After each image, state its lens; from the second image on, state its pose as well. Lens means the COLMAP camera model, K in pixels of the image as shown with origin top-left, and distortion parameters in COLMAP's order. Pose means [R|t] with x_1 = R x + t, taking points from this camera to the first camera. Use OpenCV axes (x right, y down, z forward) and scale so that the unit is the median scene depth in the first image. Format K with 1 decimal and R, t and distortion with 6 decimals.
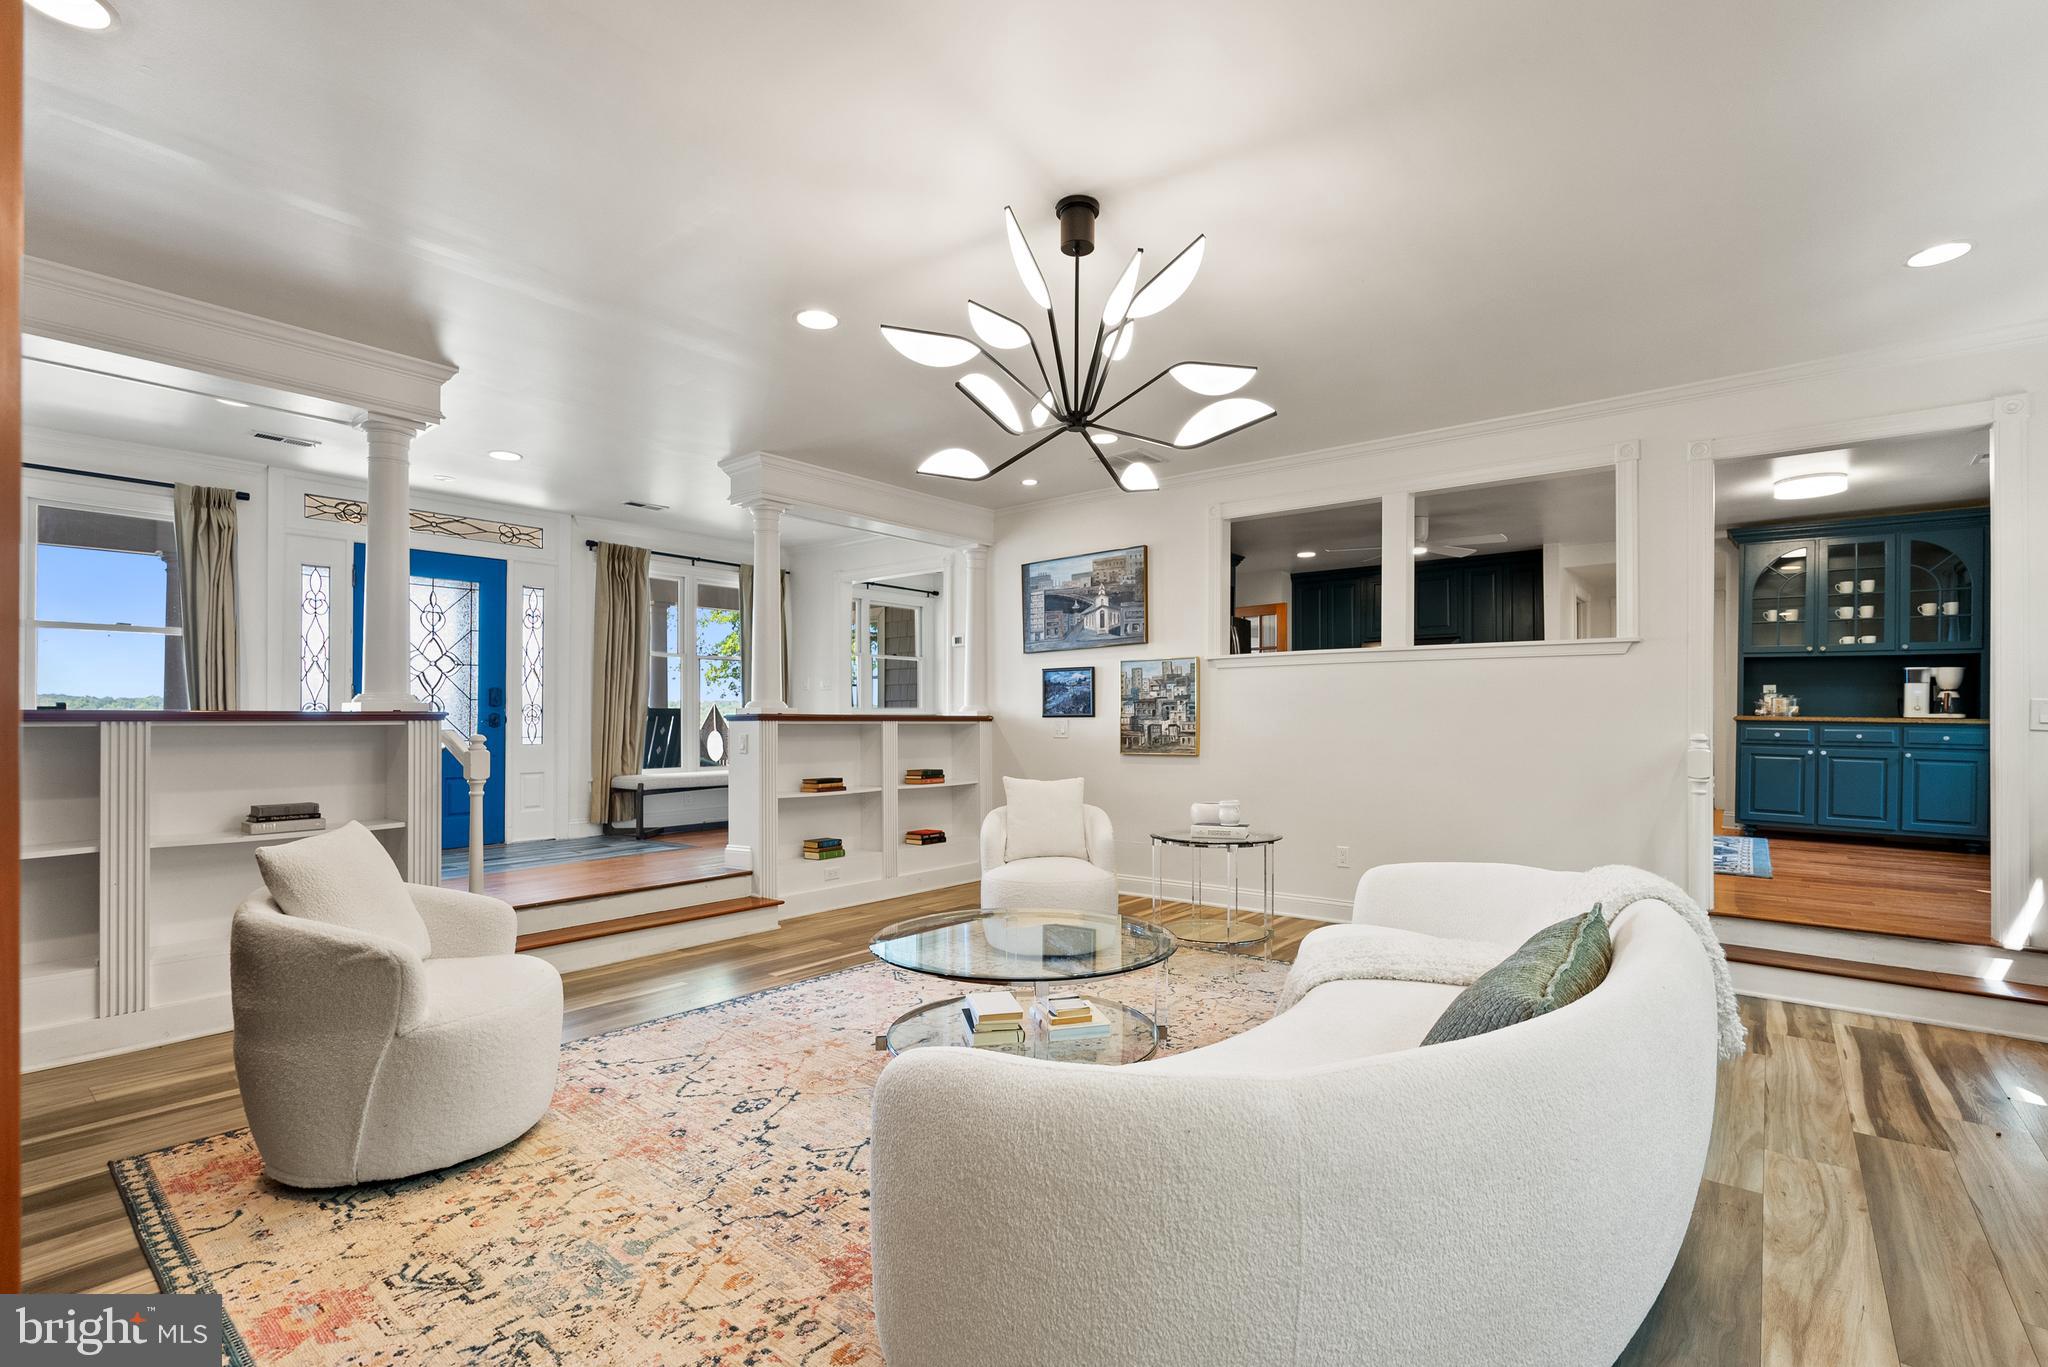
lens RADIAL K [[929.2, 0, 1028.2], [0, 929.2, 706.0], [0, 0, 1]] dist [0.000258, 0.000262]
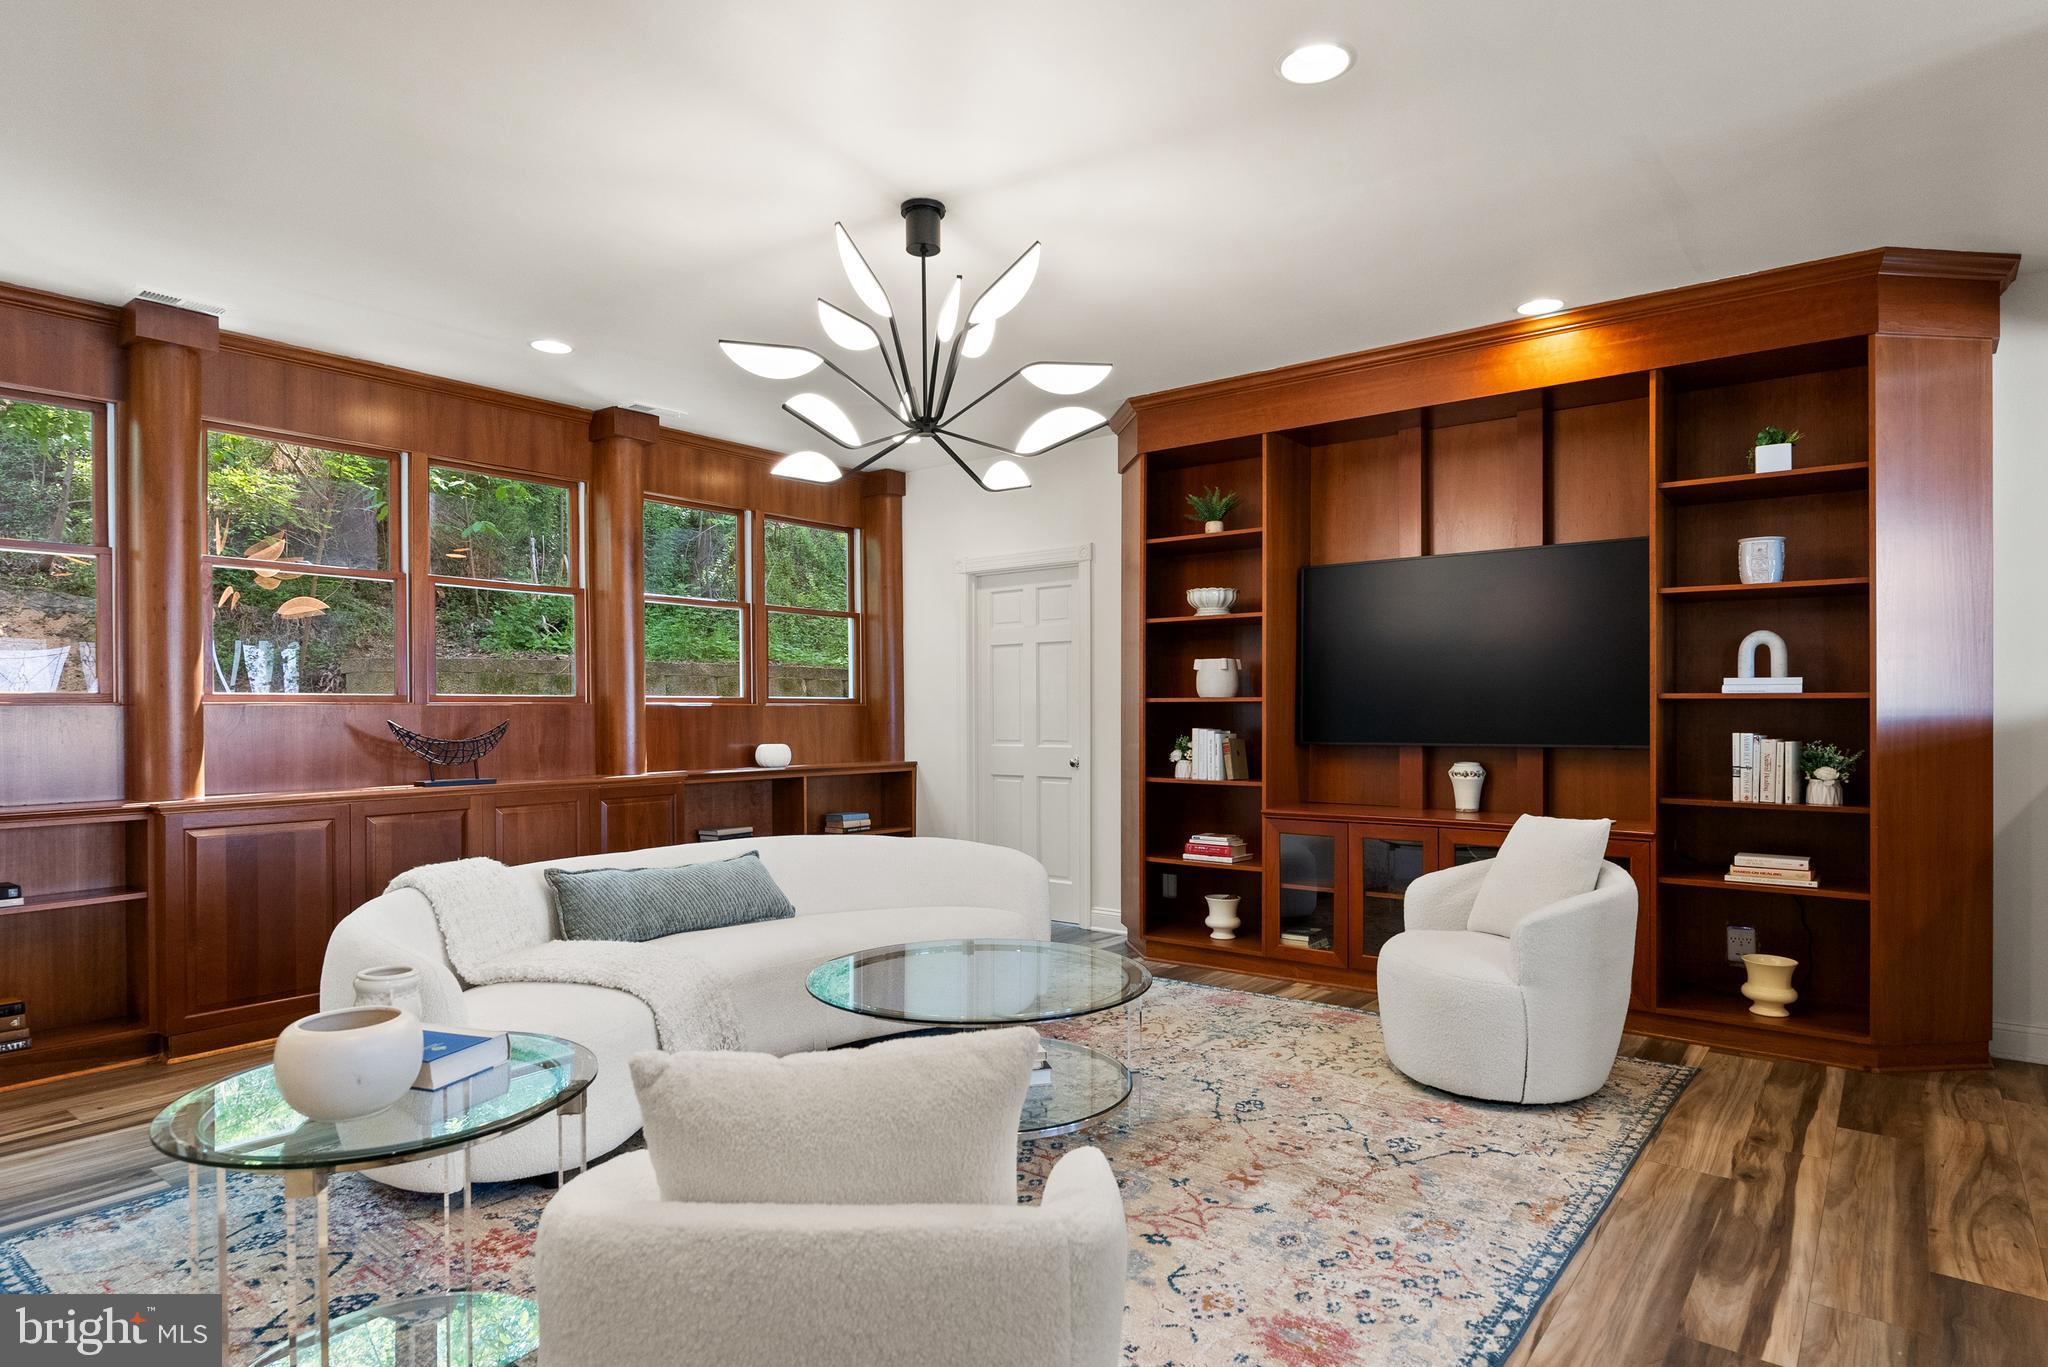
lens RADIAL K [[1138.0, 0, 1024.4], [0, 1138.0, 713.7], [0, 0, 1]] dist [-0.004194, -0.000645]
pose [[-0.999888, 0.005217, -0.014052, -0.015927], [0.005382, 0.999916, -0.011749, 0.005878], [0.013990, -0.011823, -0.999832, 1.007354]]
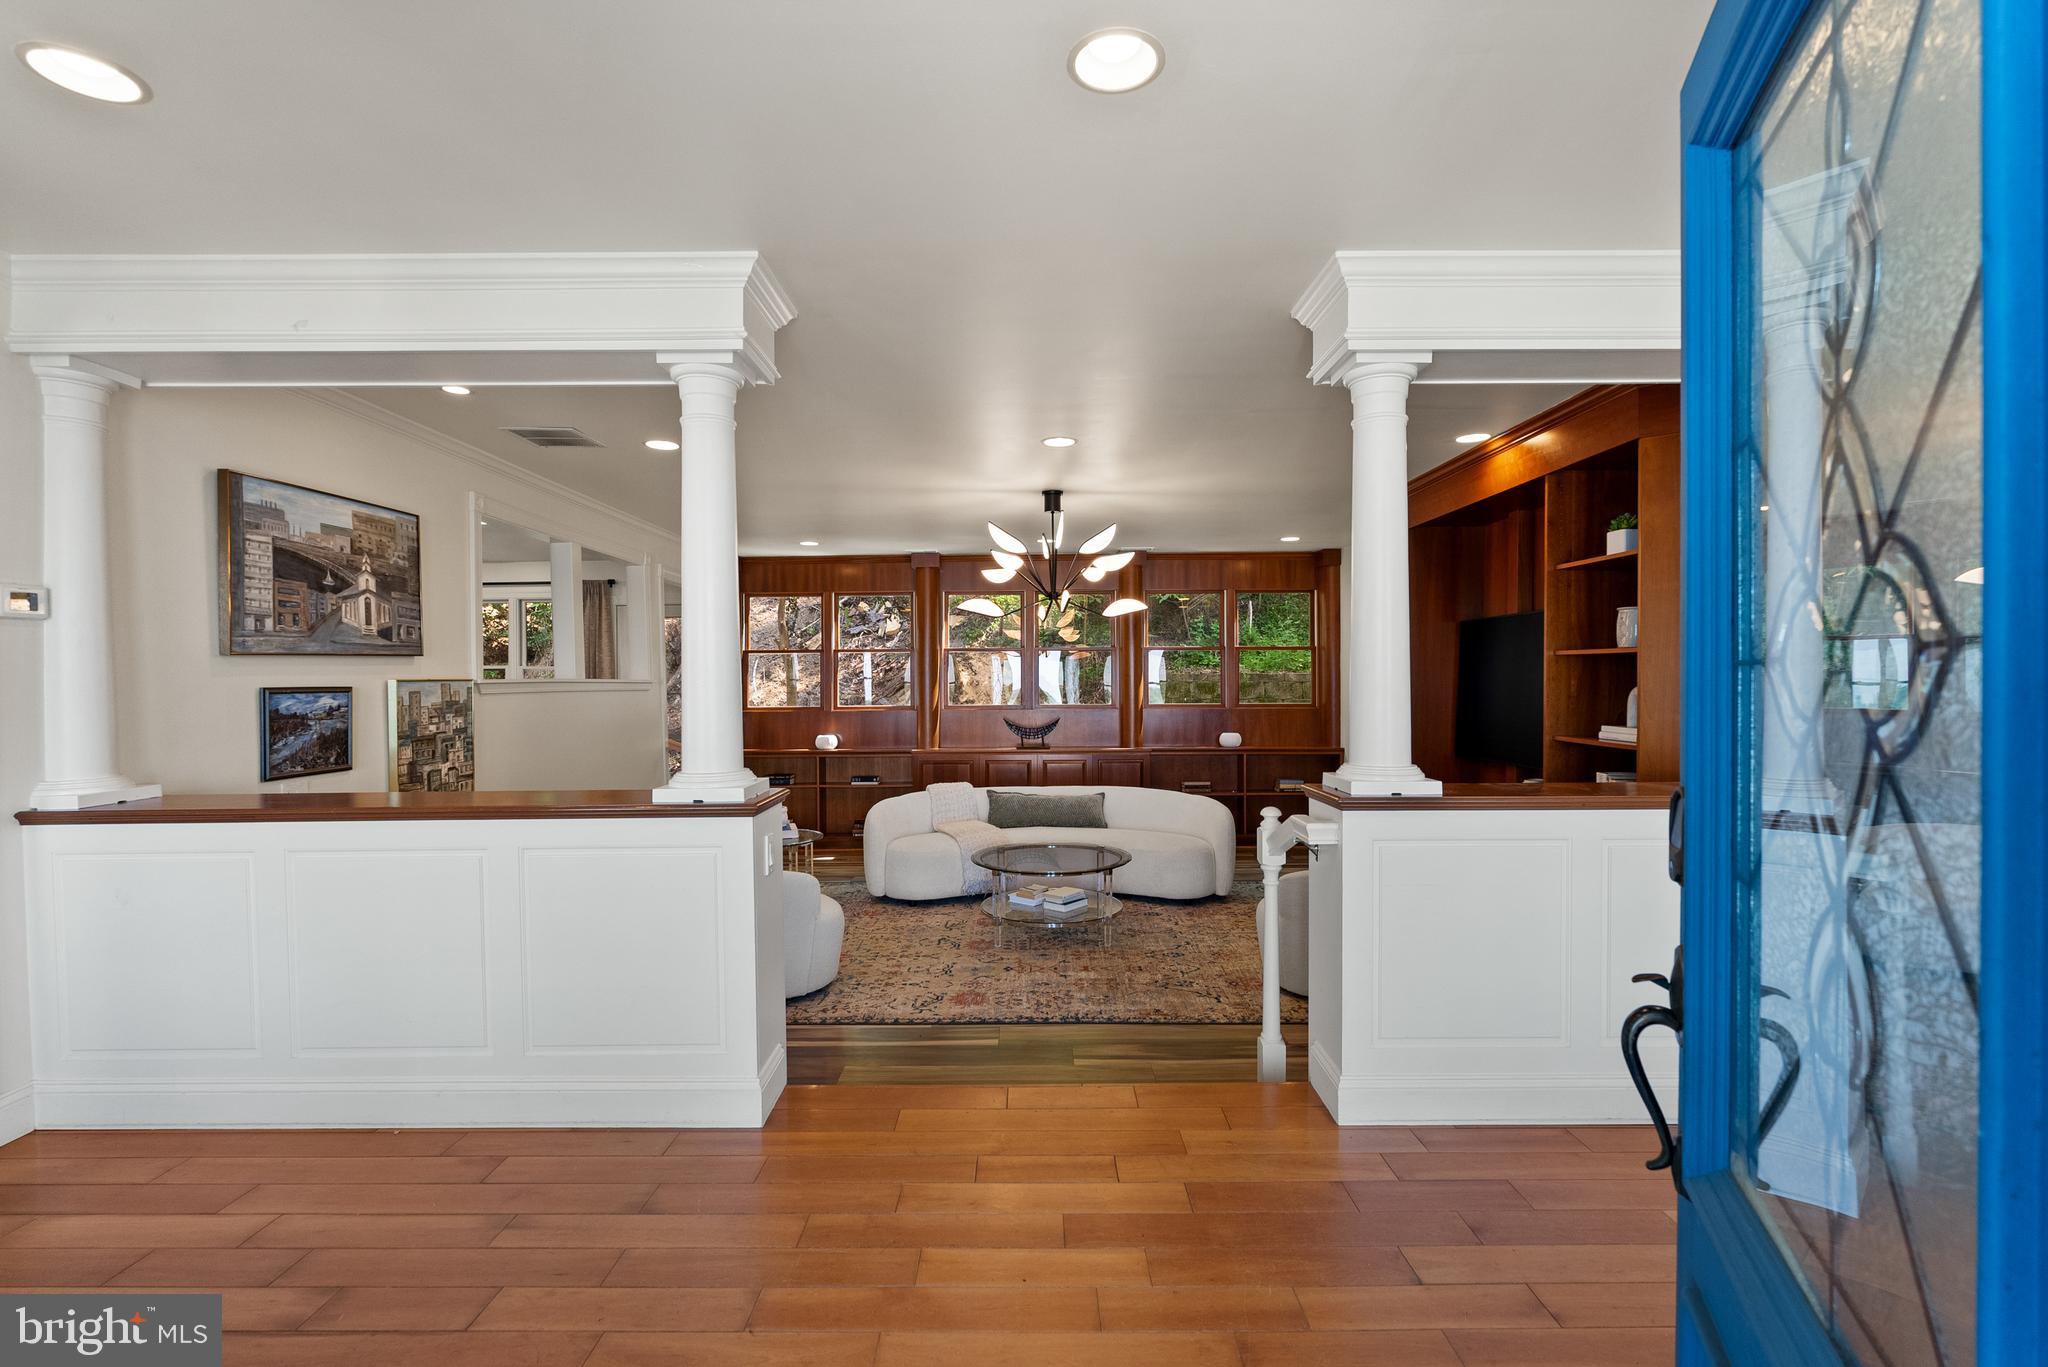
lens RADIAL K [[926.6, 0, 1020.6], [0, 926.6, 689.7], [0, 0, 1]] dist [-0.001748, 0.001127]
pose [[-0.620050, -0.003506, 0.784554, -0.699221], [-0.005046, 0.999987, 0.000481, -0.044510], [-0.784546, -0.003661, -0.620060, 1.071080]]
